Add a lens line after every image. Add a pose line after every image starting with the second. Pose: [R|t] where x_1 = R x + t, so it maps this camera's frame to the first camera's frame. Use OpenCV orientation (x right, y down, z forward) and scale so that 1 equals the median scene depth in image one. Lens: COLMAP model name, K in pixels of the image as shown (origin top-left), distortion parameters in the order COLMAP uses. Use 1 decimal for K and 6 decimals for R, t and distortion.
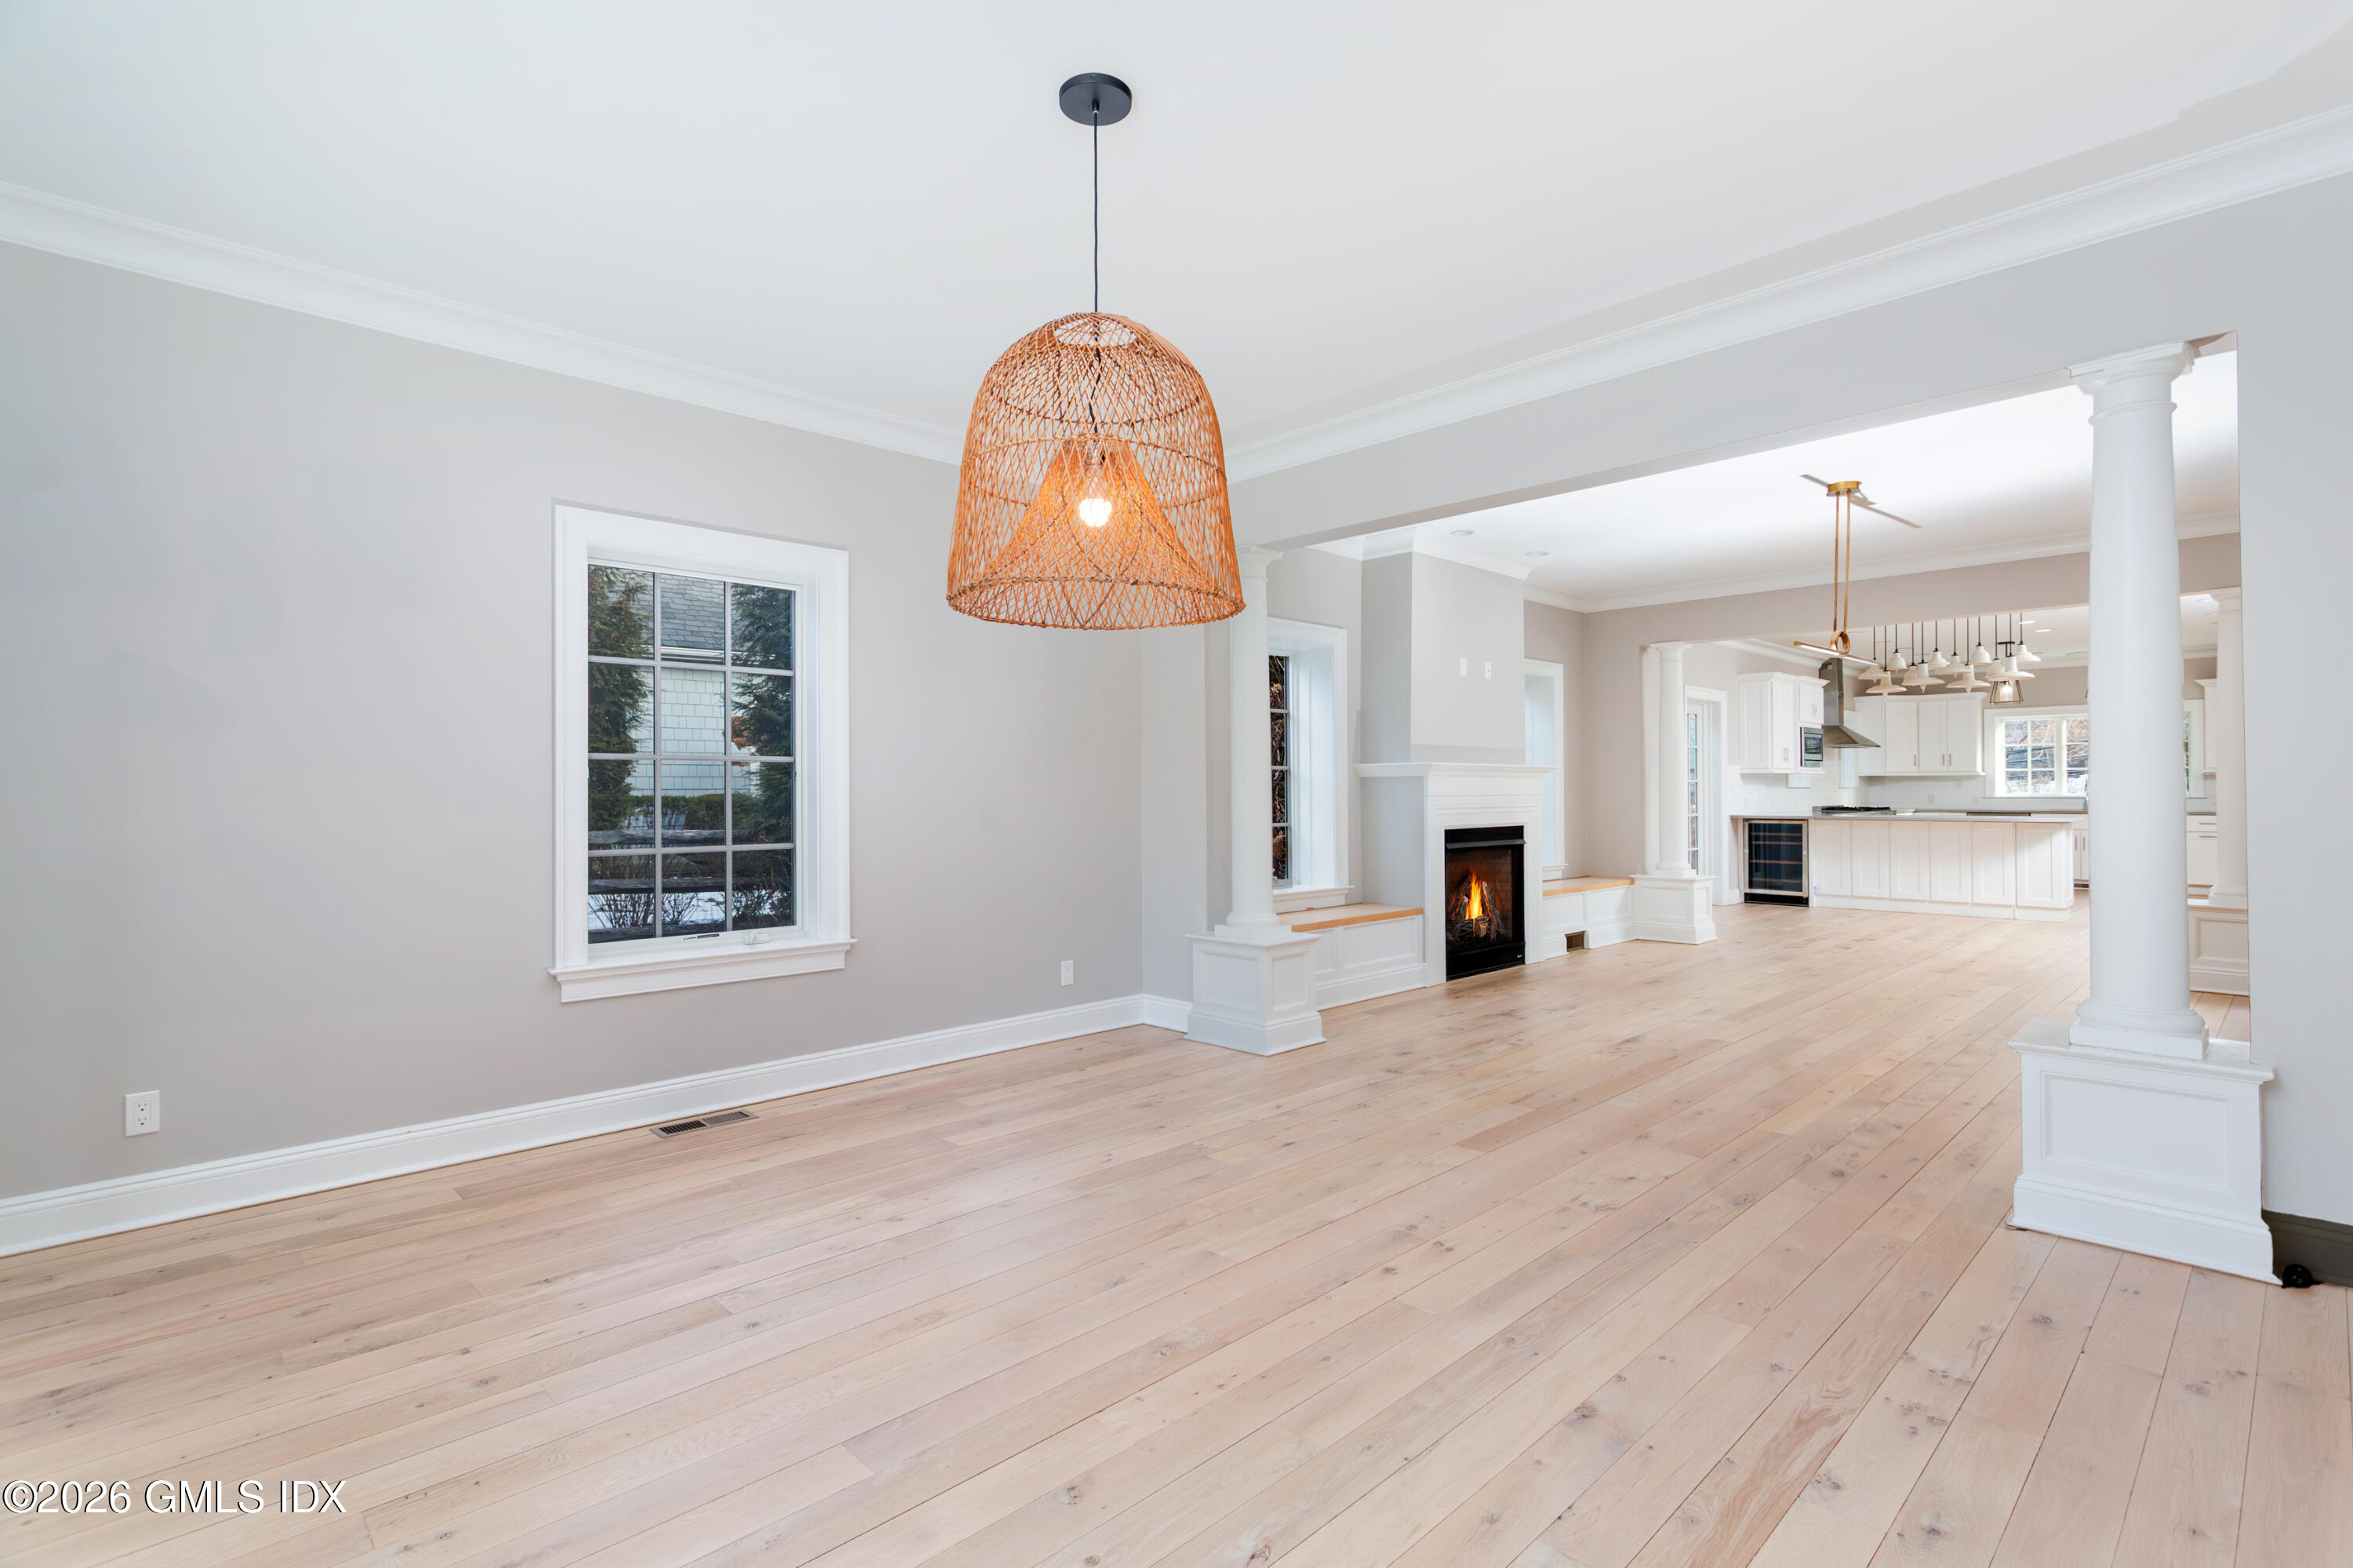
lens RADIAL K [[1110.9, 0, 1170.1], [0, 1110.9, 784.2], [0, 0, 1]] dist [-0.002420, 0.006887]
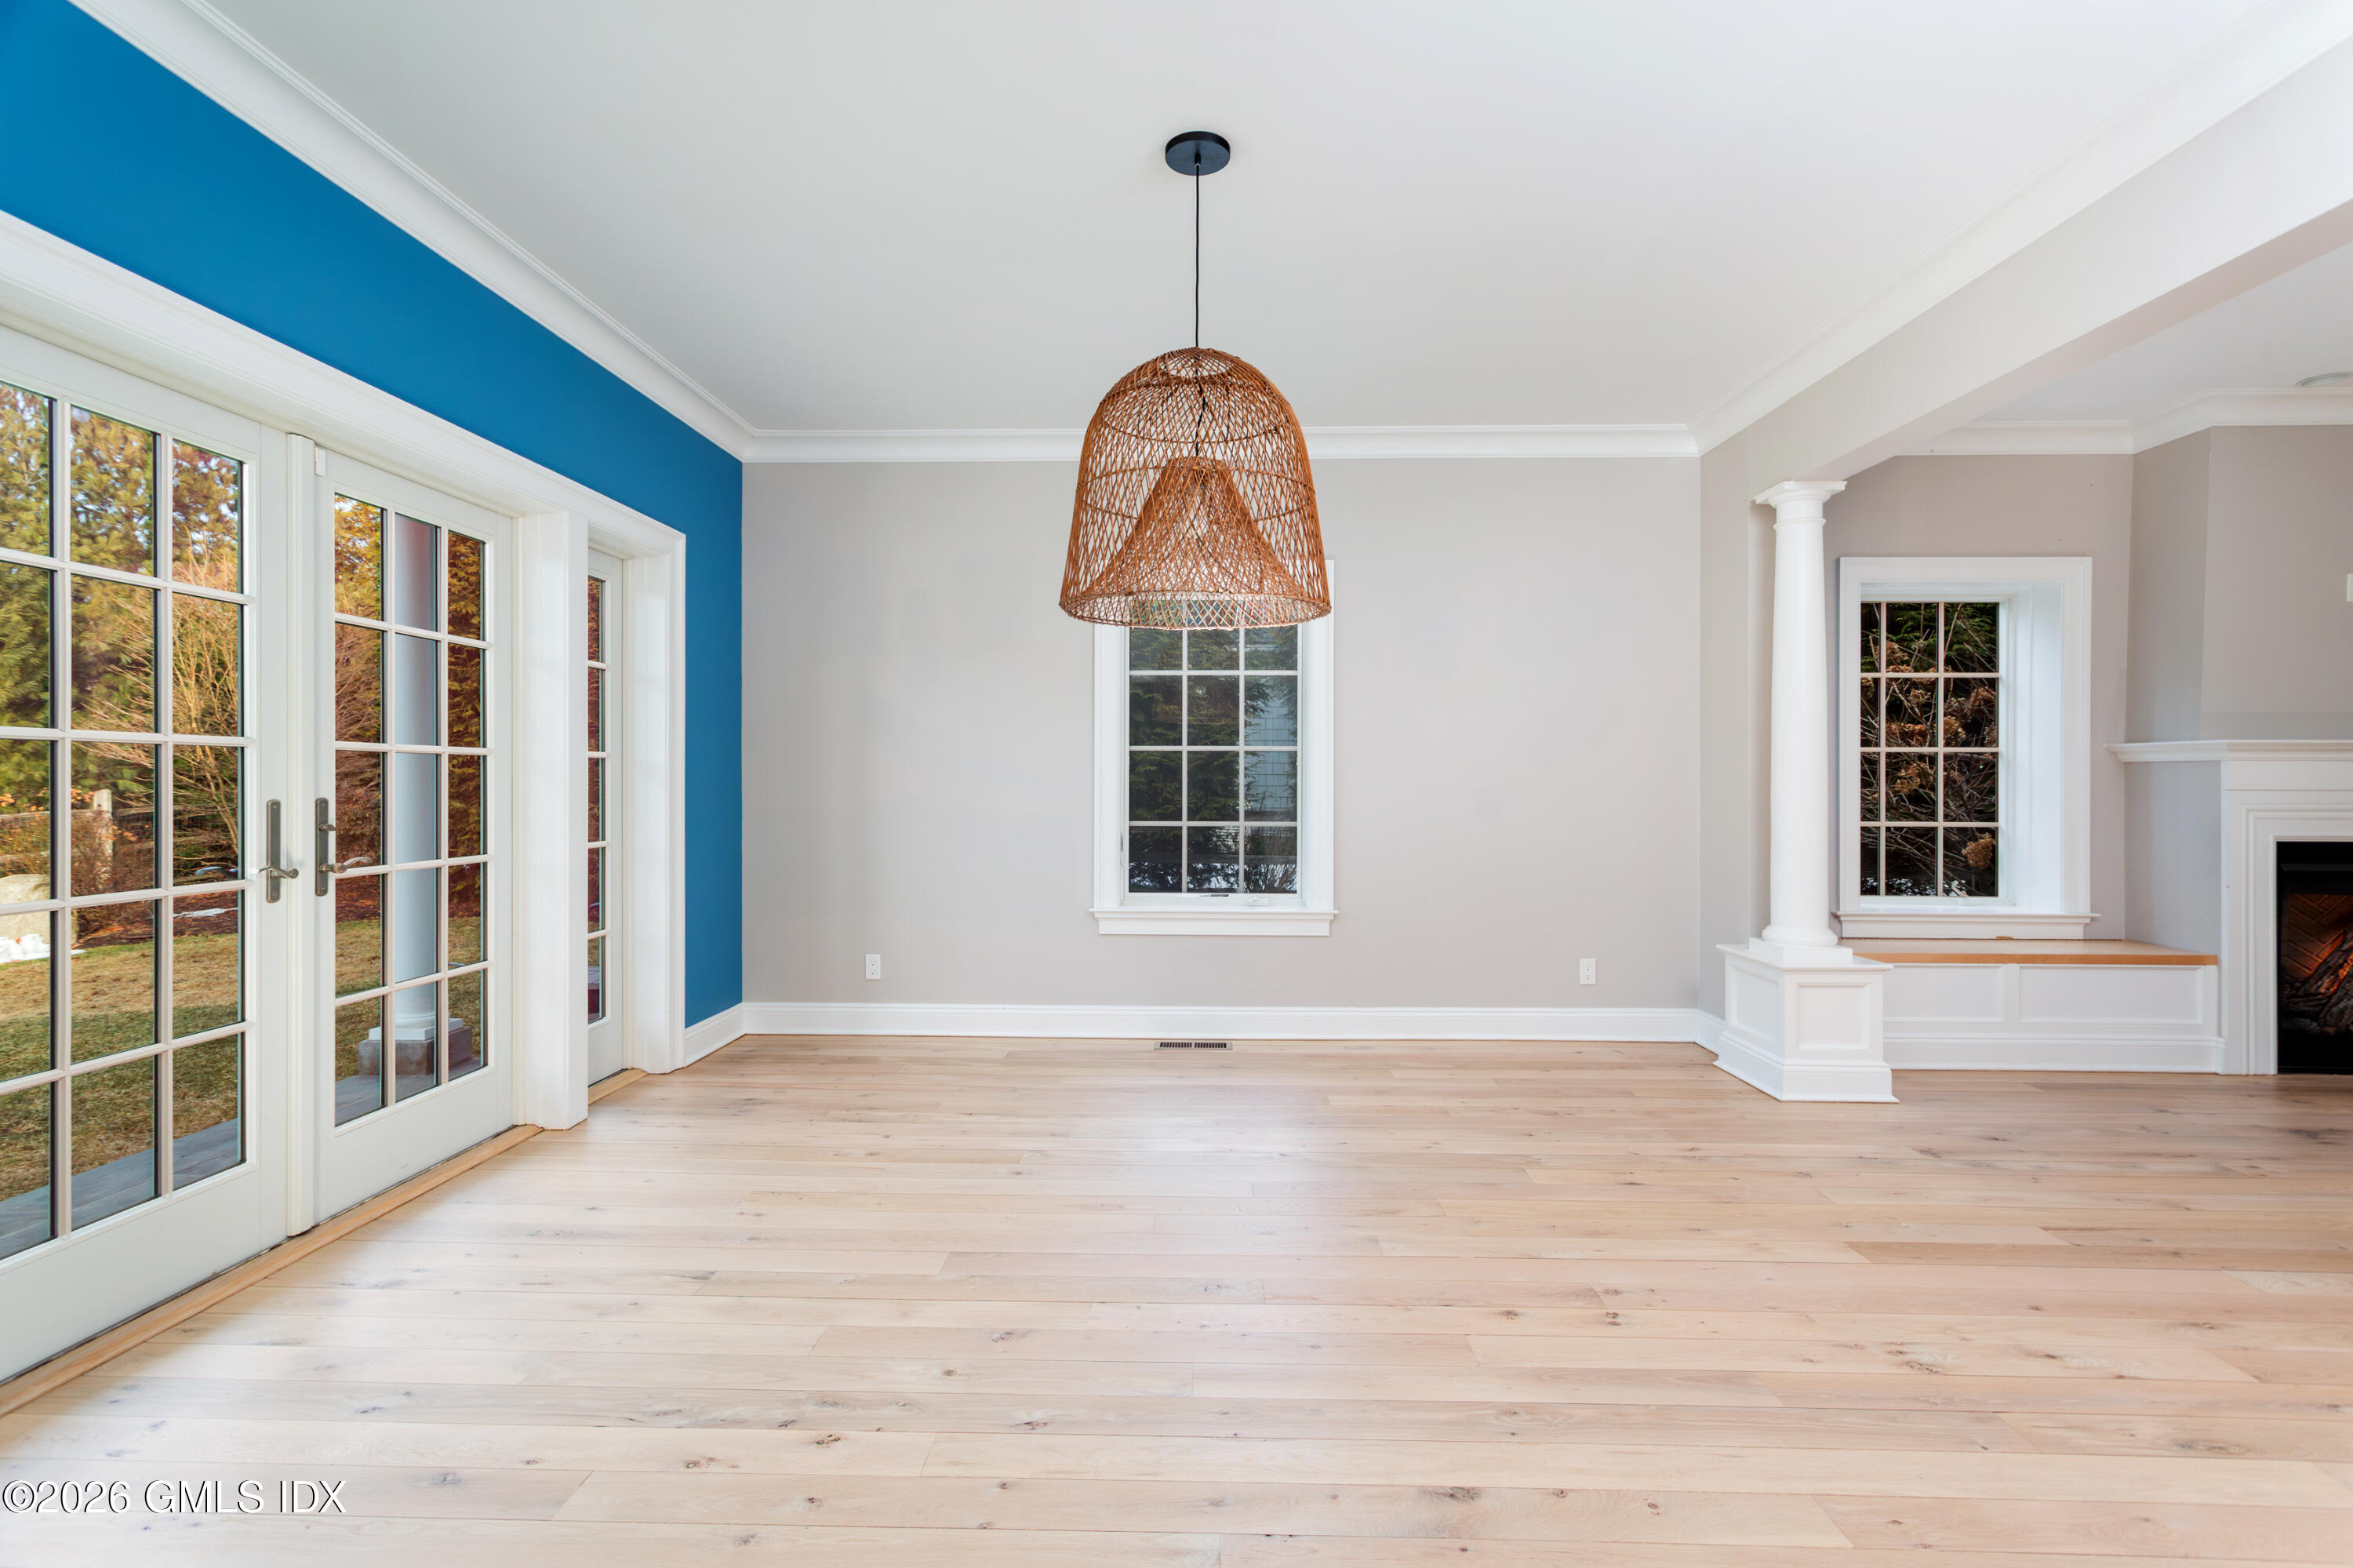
lens RADIAL K [[1110.9, 0, 1170.1], [0, 1110.9, 784.2], [0, 0, 1]] dist [-0.002420, 0.006887]
pose [[0.696100, 0.009653, -0.717880, 0.499330], [-0.000929, 0.999921, 0.012545, 0.000190], [0.717944, -0.008065, 0.696054, 0.142382]]
